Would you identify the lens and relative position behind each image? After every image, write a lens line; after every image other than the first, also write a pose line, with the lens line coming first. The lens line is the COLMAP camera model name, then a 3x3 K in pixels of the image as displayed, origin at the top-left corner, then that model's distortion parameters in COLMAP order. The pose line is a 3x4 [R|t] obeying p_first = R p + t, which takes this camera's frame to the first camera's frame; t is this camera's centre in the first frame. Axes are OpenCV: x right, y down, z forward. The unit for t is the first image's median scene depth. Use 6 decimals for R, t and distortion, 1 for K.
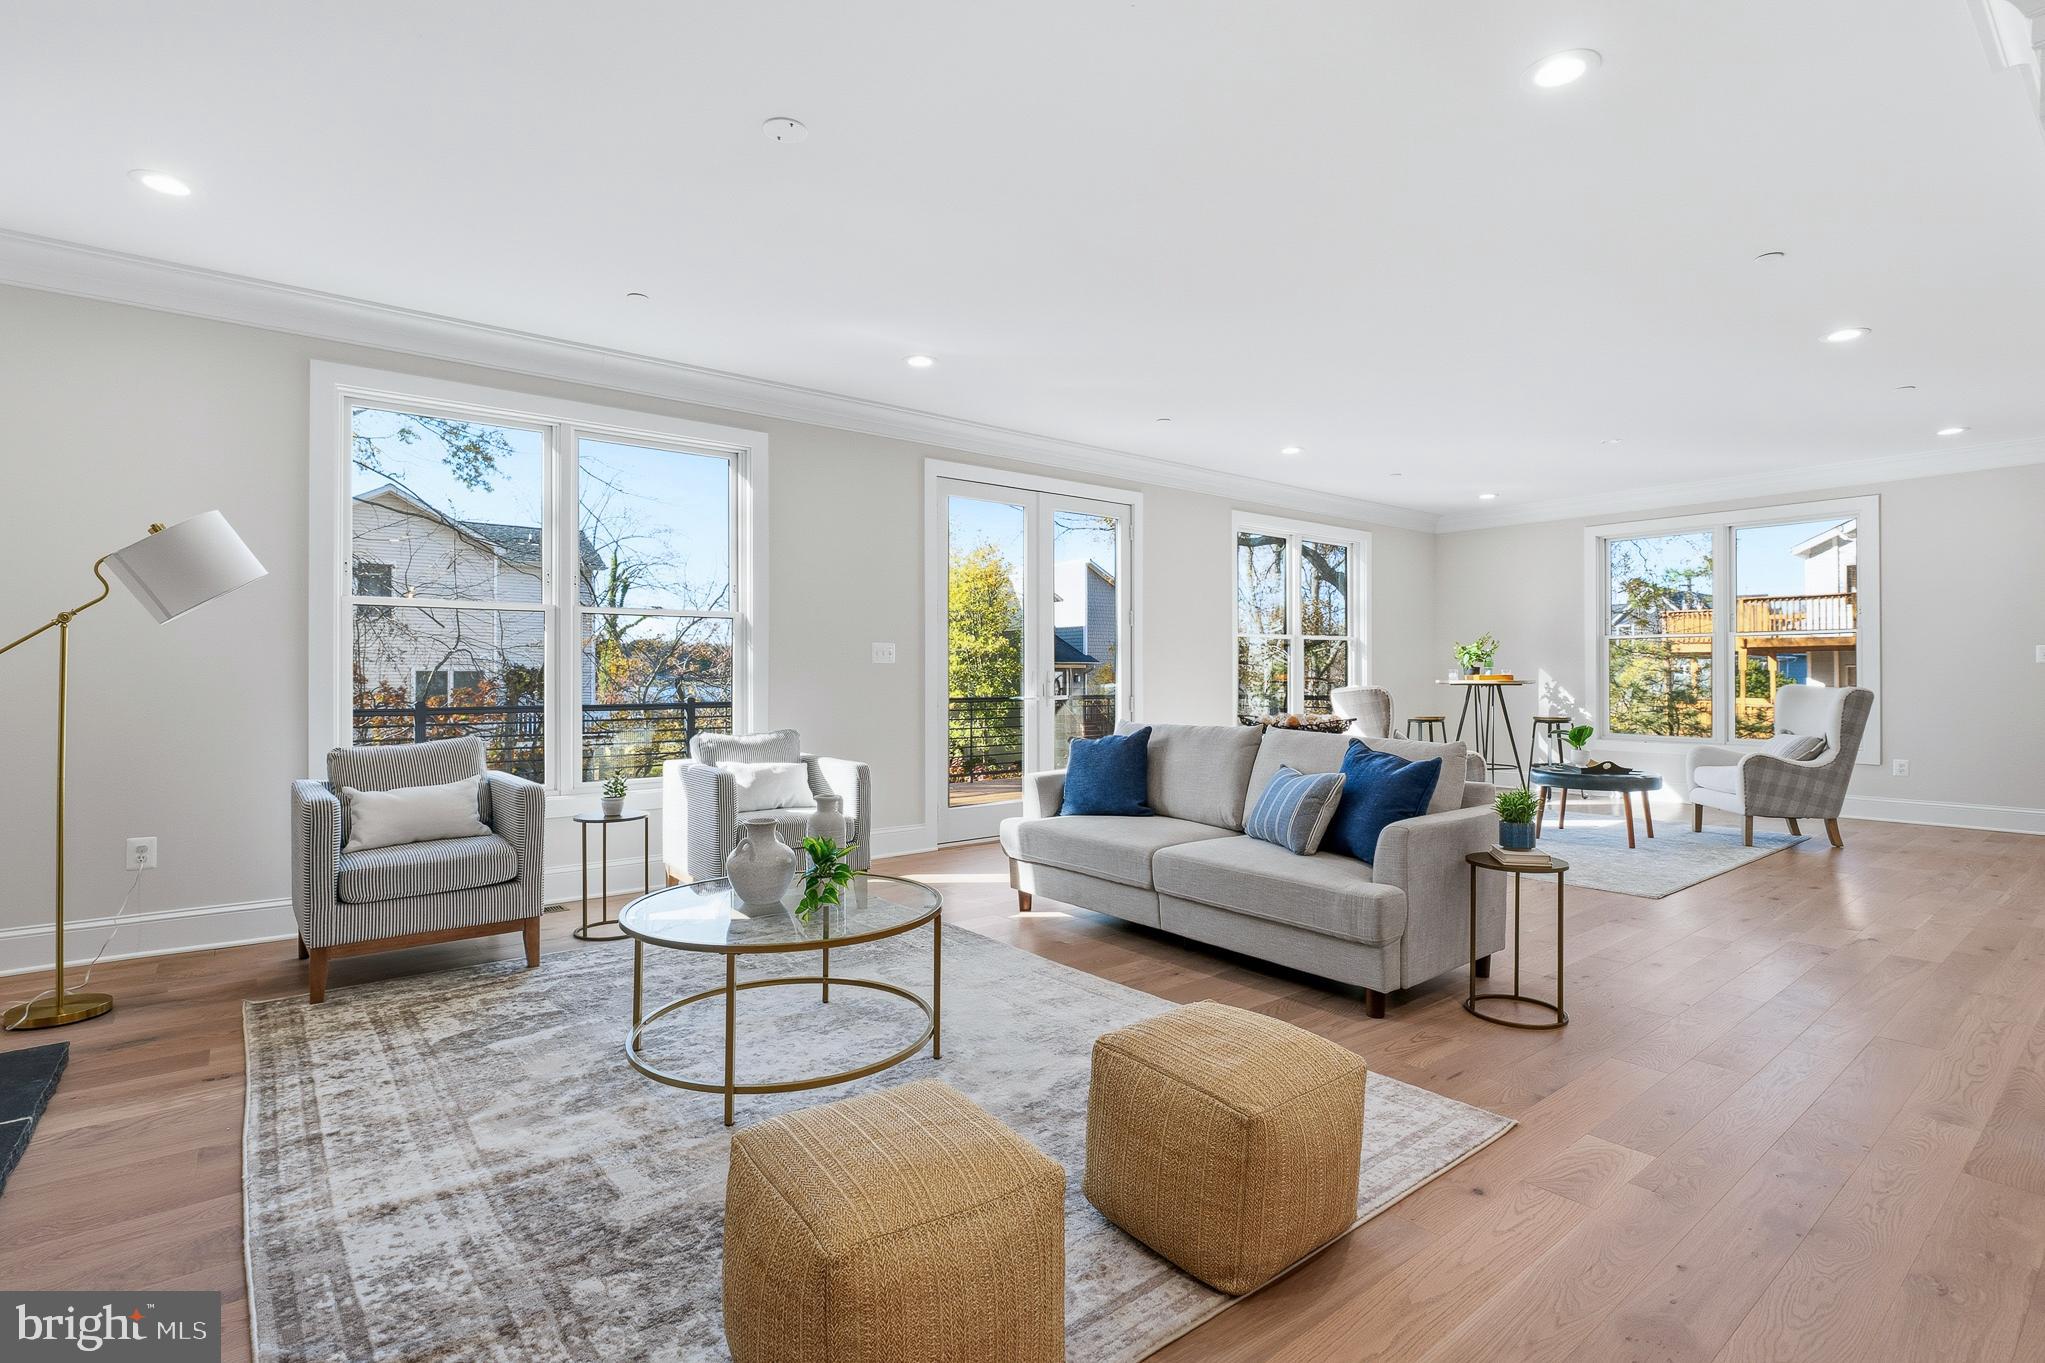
lens RADIAL K [[964.5, 0, 1019.2], [0, 964.5, 674.7], [0, 0, 1]] dist [0.000168, -0.010044]
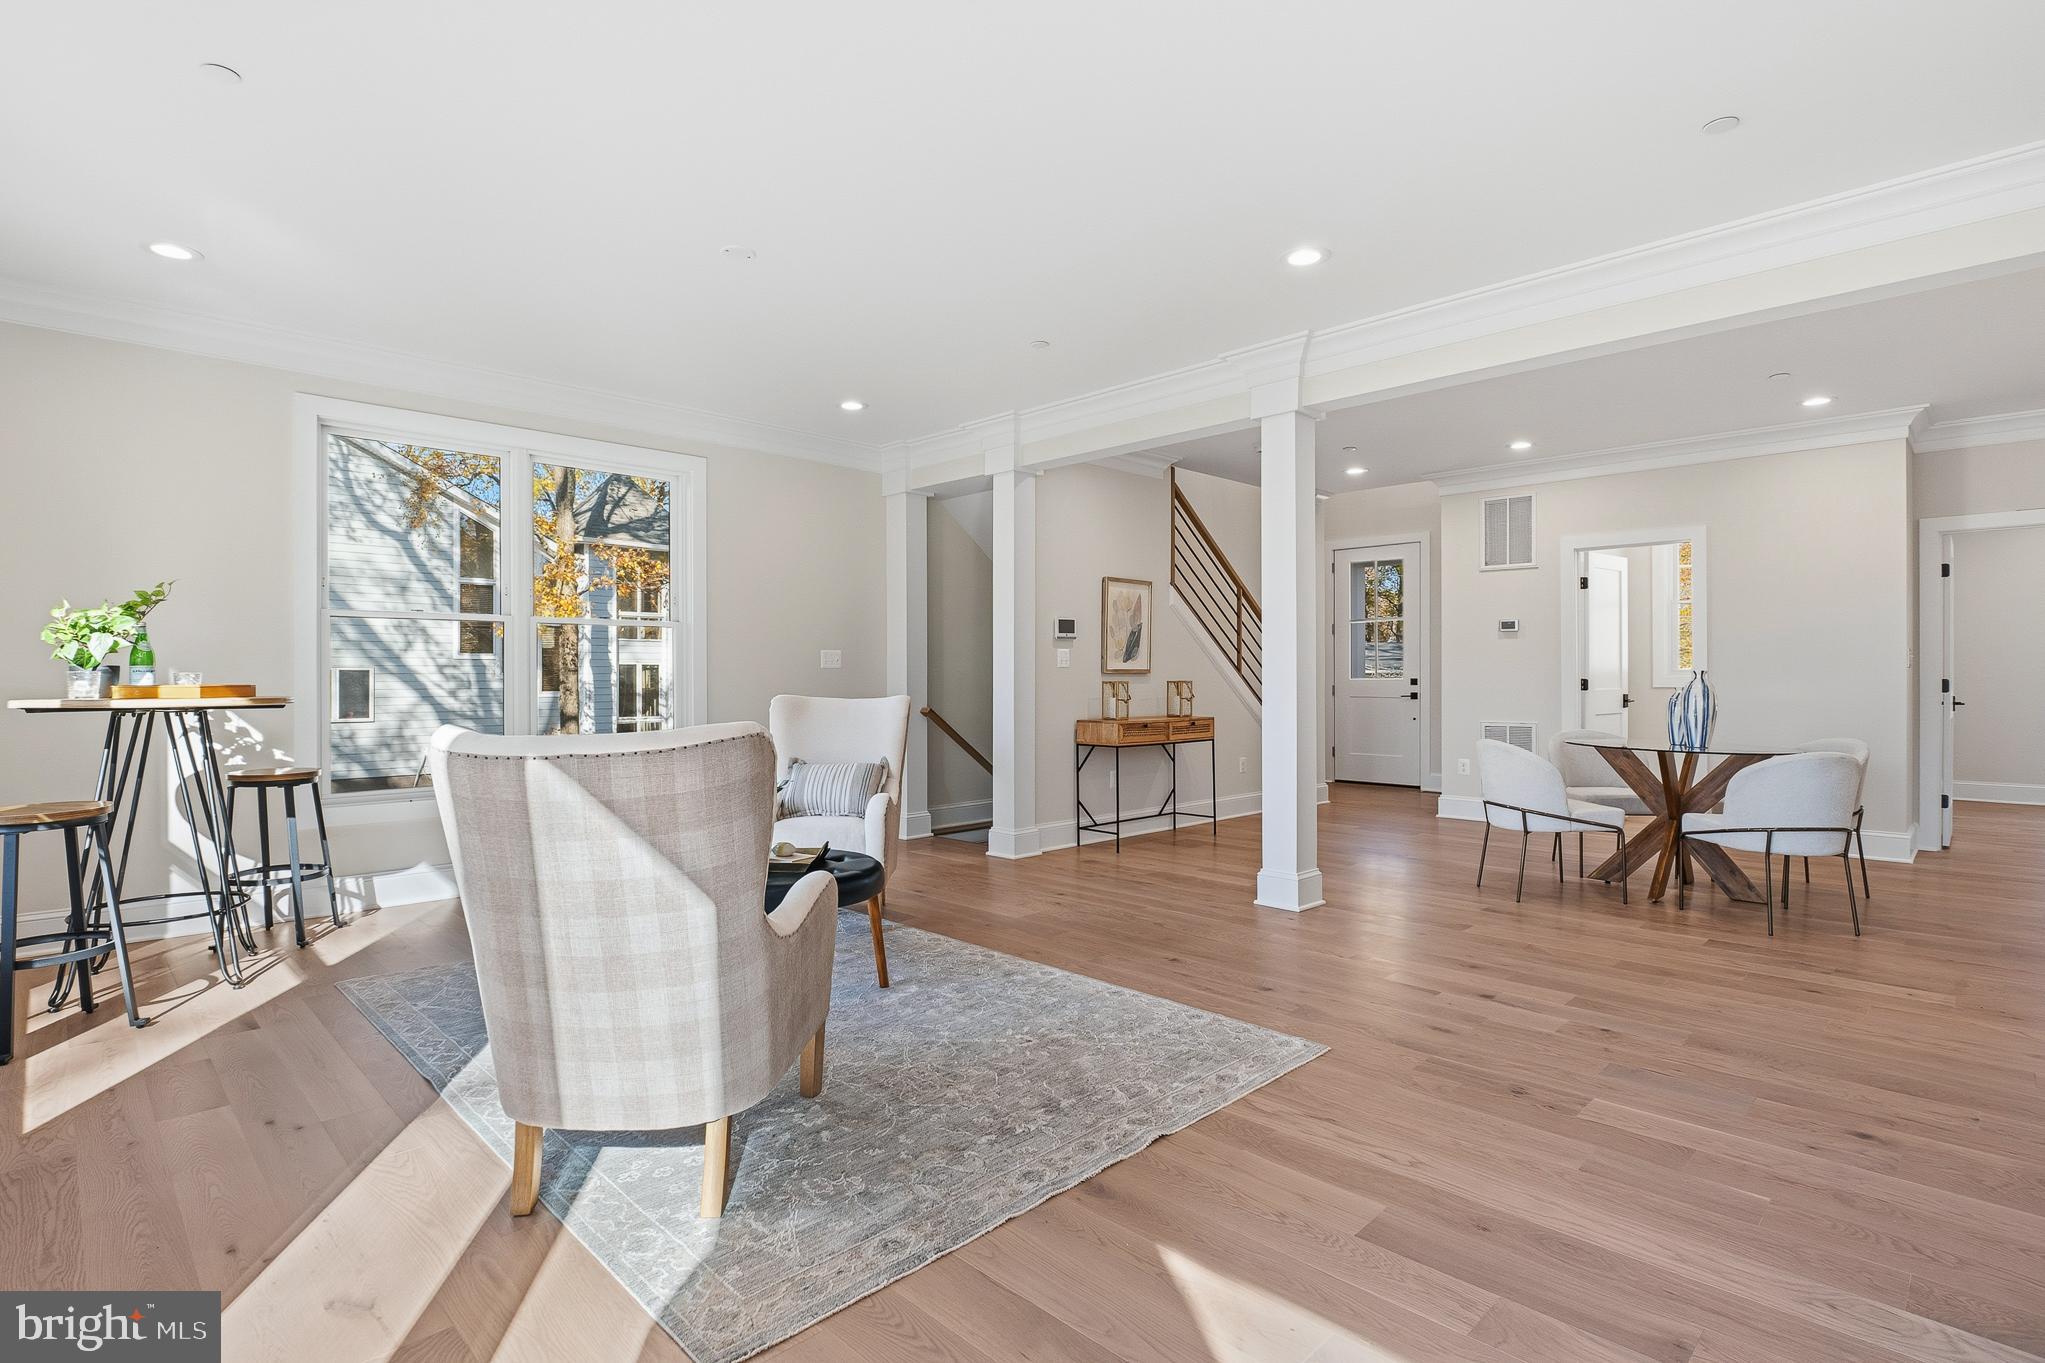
lens RADIAL K [[997.1, 0, 1016.3], [0, 997.1, 675.0], [0, 0, 1]] dist [0.002838, -0.013609]
pose [[-0.103521, 0.003208, 0.994622, 0.057633], [0.002981, 0.999991, -0.002915, -0.003336], [-0.994623, 0.002663, -0.103530, 1.308209]]
